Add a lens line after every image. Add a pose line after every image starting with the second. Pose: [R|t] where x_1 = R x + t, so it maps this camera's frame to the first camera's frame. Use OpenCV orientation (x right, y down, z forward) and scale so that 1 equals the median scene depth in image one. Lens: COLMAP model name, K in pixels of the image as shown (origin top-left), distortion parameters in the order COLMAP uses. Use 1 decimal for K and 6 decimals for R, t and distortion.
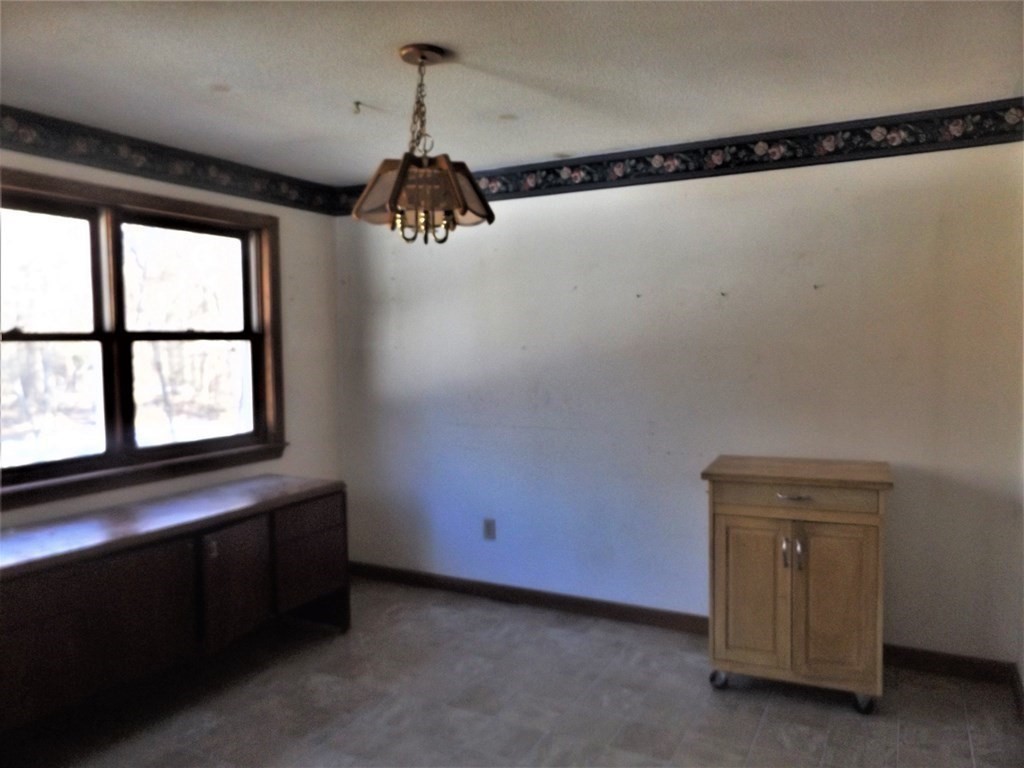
lens RADIAL K [[763.4, 0, 512.0], [0, 763.4, 384.0], [0, 0, 1]] dist [-0.003112, 0.000883]
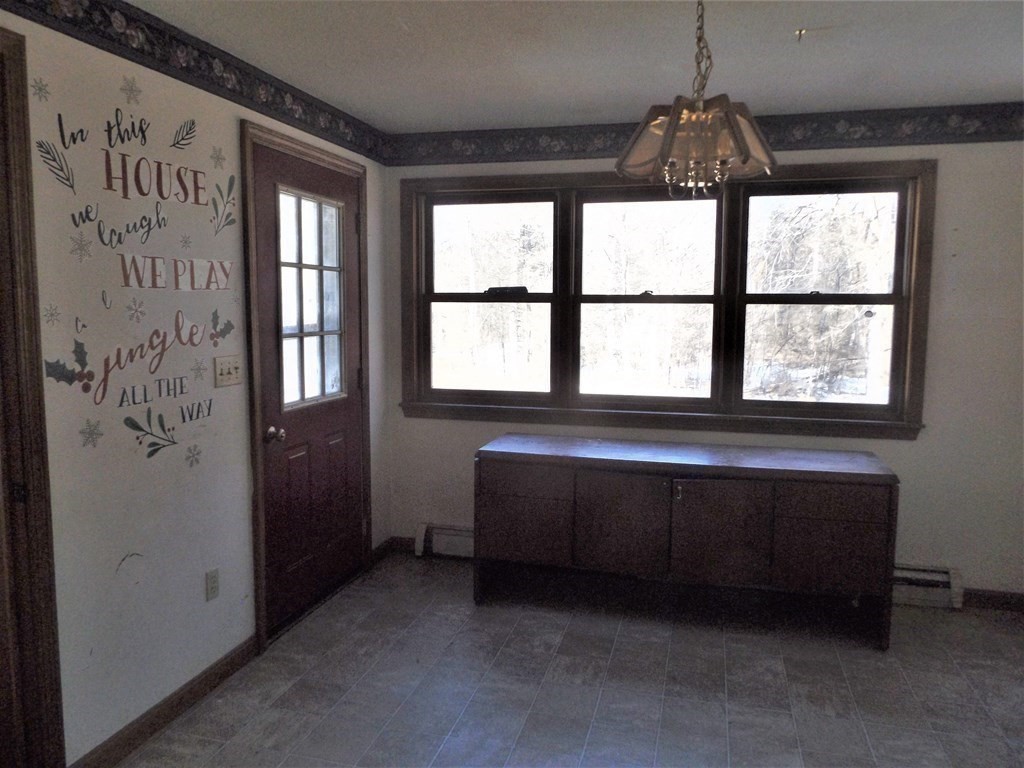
lens RADIAL K [[763.4, 0, 512.0], [0, 763.4, 384.0], [0, 0, 1]] dist [-0.003112, 0.000883]
pose [[0.232497, 0.118405, -0.965363, 0.489773], [-0.066671, 0.992167, 0.105636, -0.033063], [0.970309, 0.039802, 0.238570, 0.398188]]
